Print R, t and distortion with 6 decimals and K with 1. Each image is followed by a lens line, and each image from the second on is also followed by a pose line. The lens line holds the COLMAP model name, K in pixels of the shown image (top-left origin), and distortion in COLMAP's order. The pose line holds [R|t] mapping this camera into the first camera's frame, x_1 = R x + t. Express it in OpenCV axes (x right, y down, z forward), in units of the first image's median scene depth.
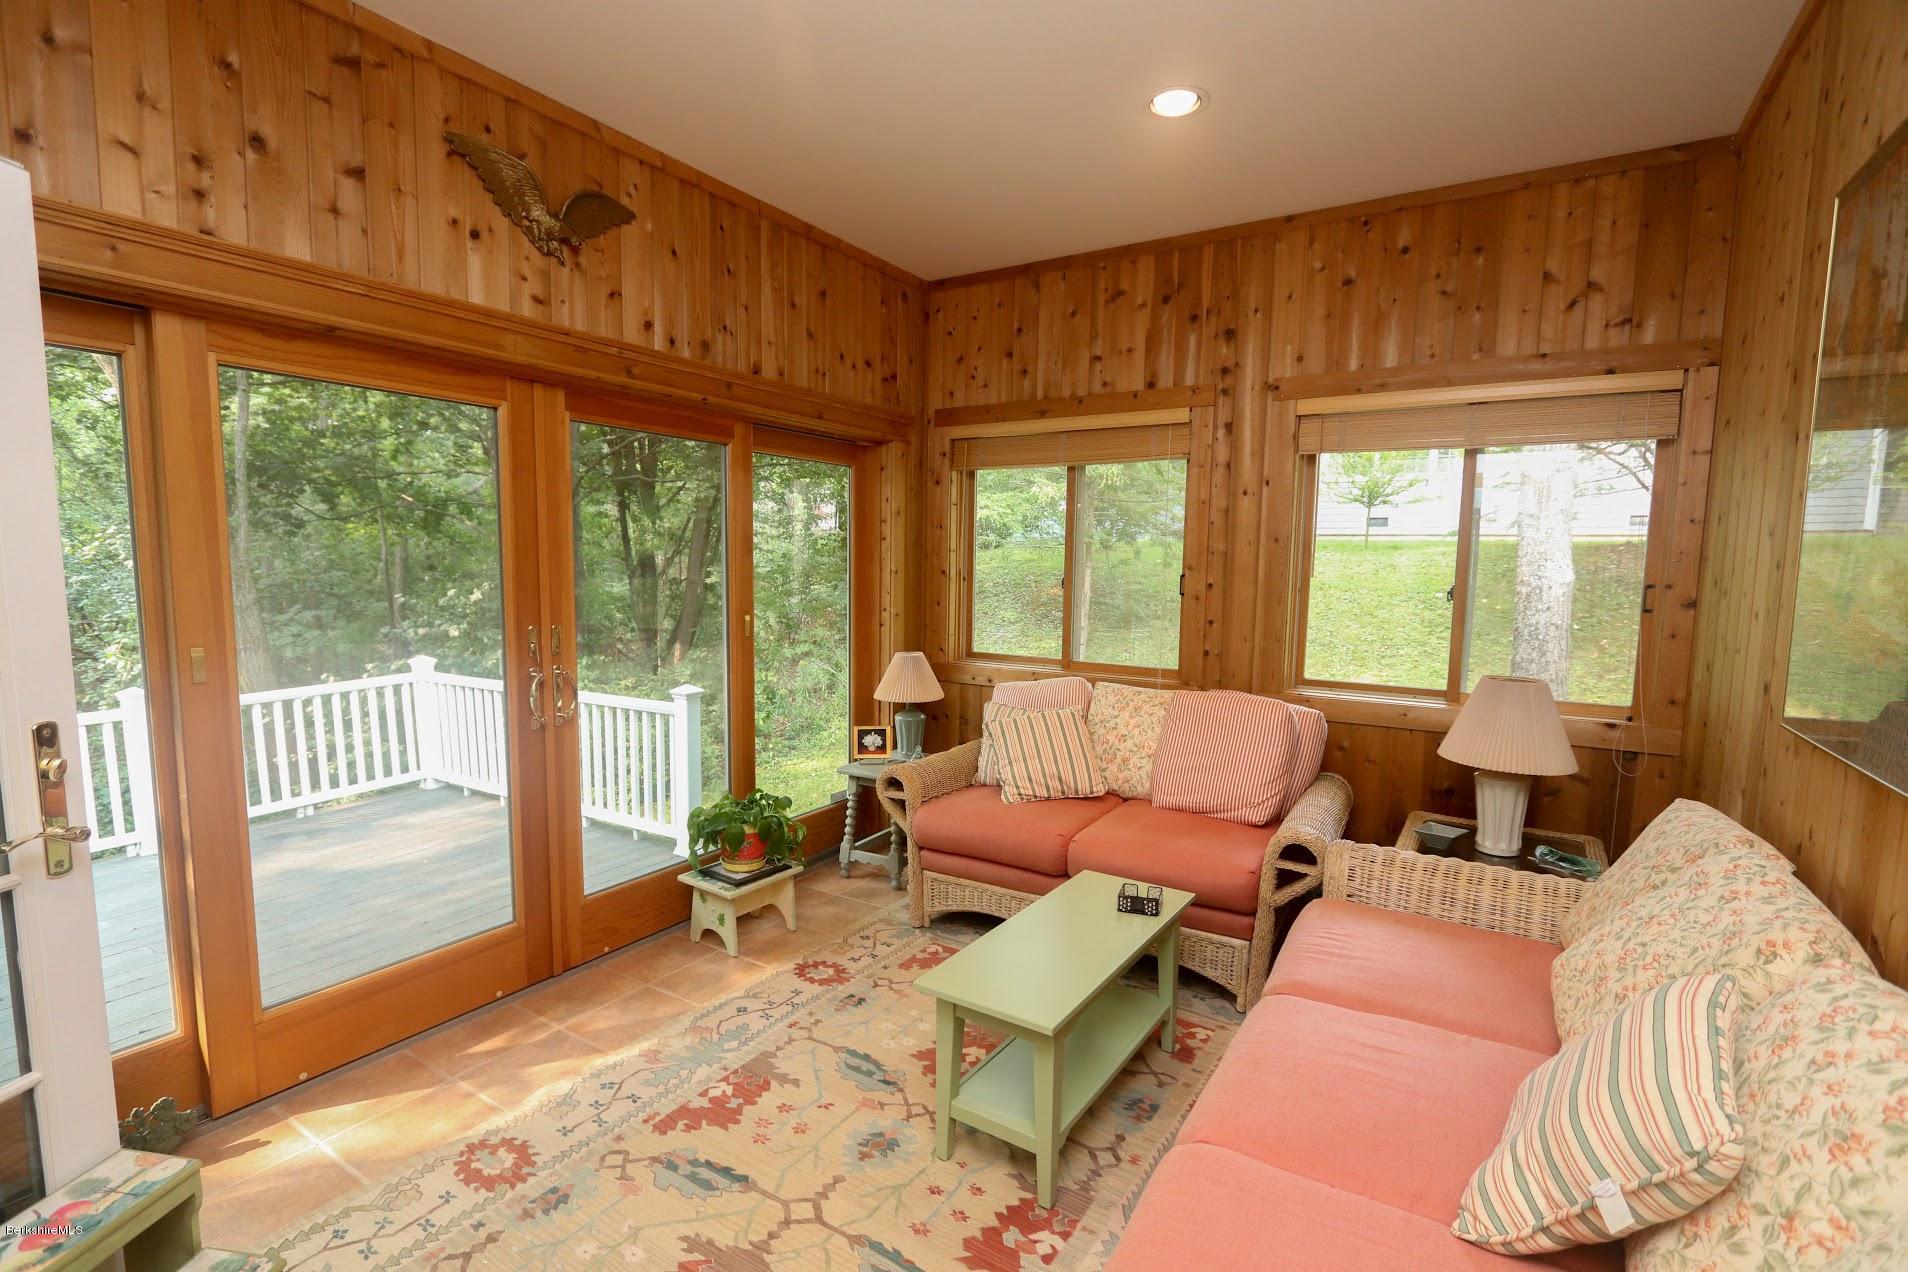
lens RADIAL K [[874.5, 0, 941.7], [0, 874.5, 652.1], [0, 0, 1]] dist [-0.012535, 0.001642]
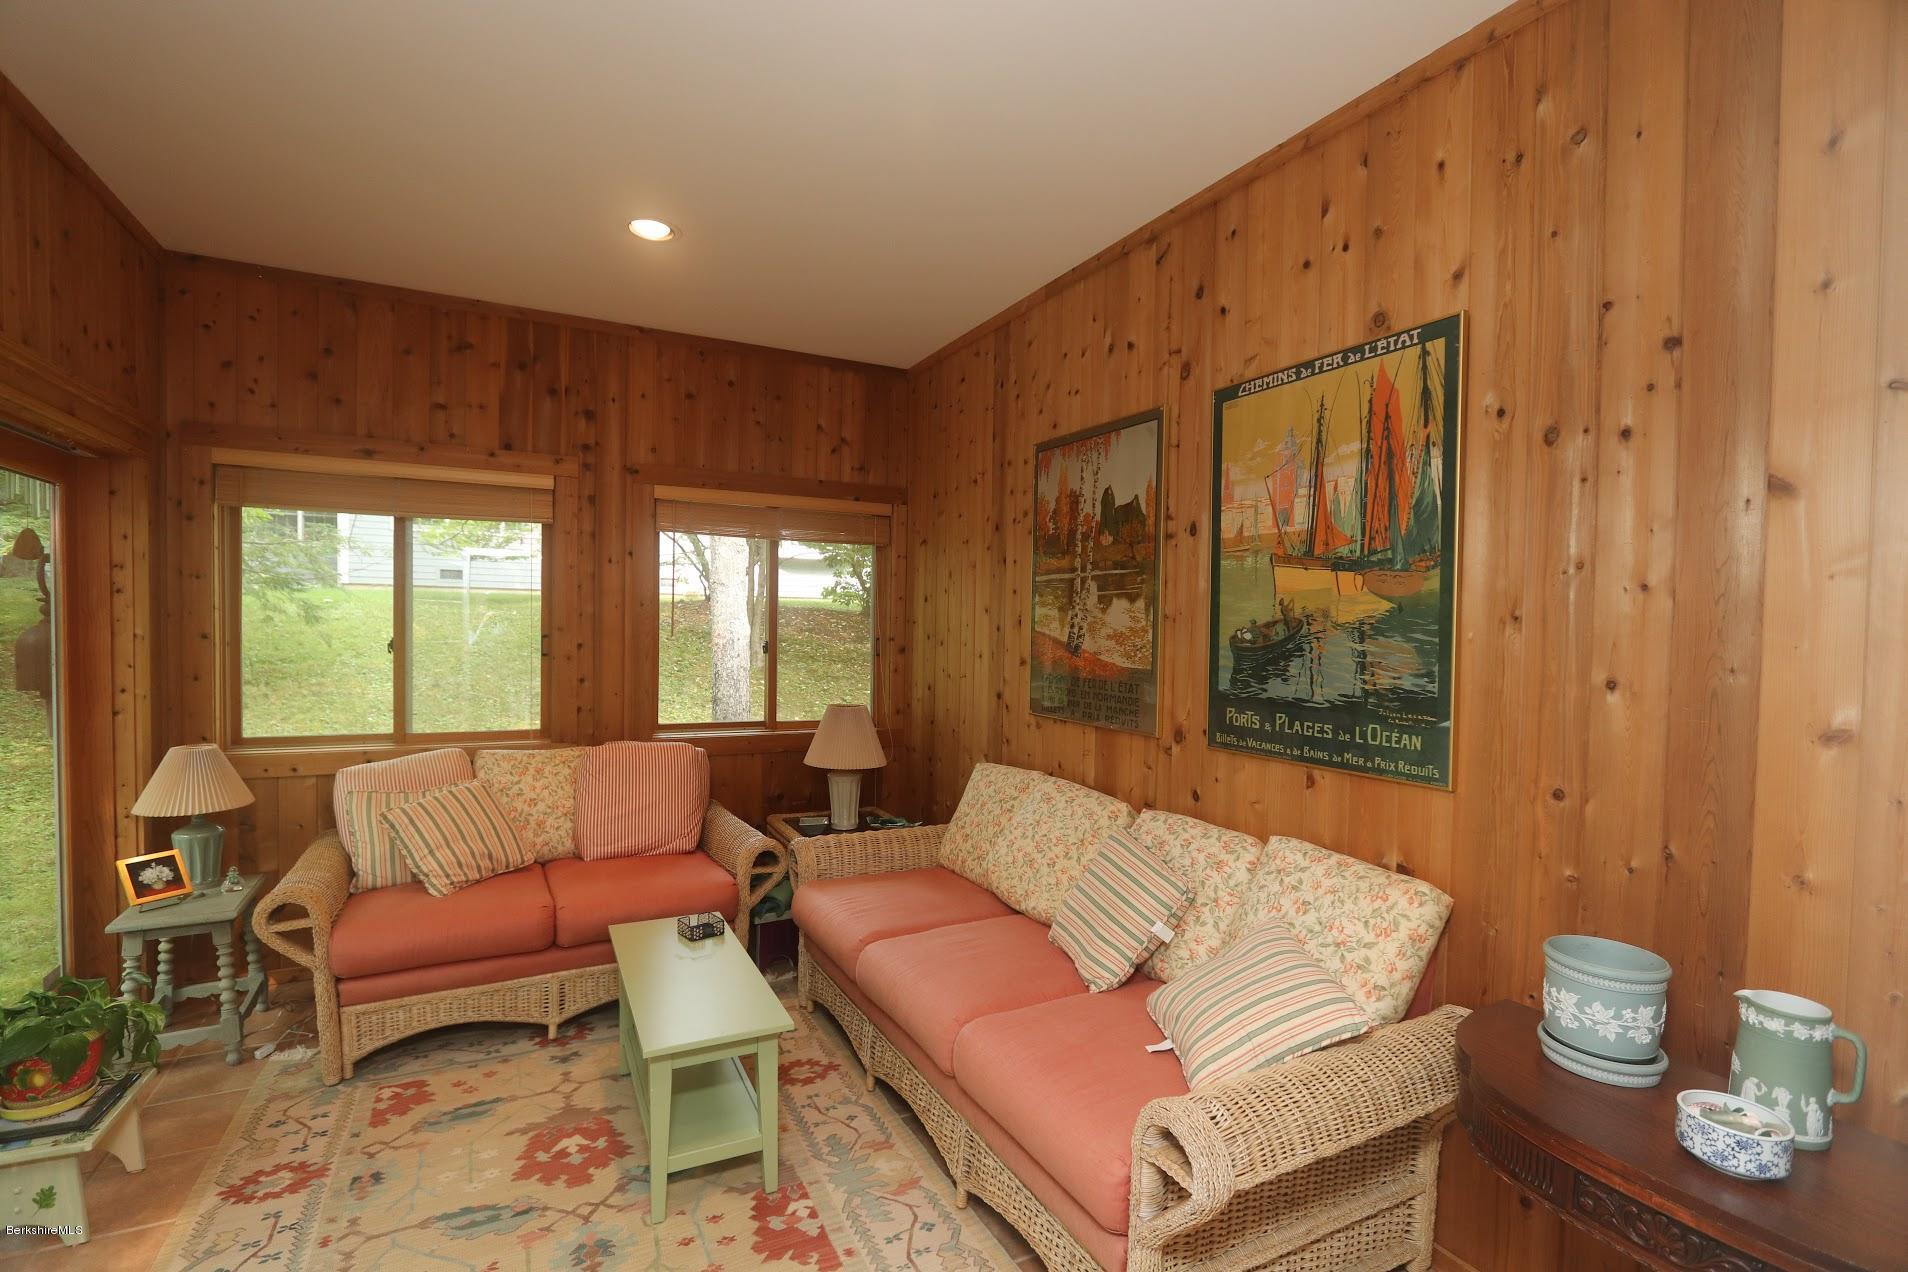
lens RADIAL K [[874.5, 0, 941.7], [0, 874.5, 652.1], [0, 0, 1]] dist [-0.012535, 0.001642]
pose [[0.505571, -0.032052, 0.862190, -0.416532], [0.080675, 0.996688, -0.010255, -0.023932], [-0.859005, 0.074742, 0.506482, 0.097830]]
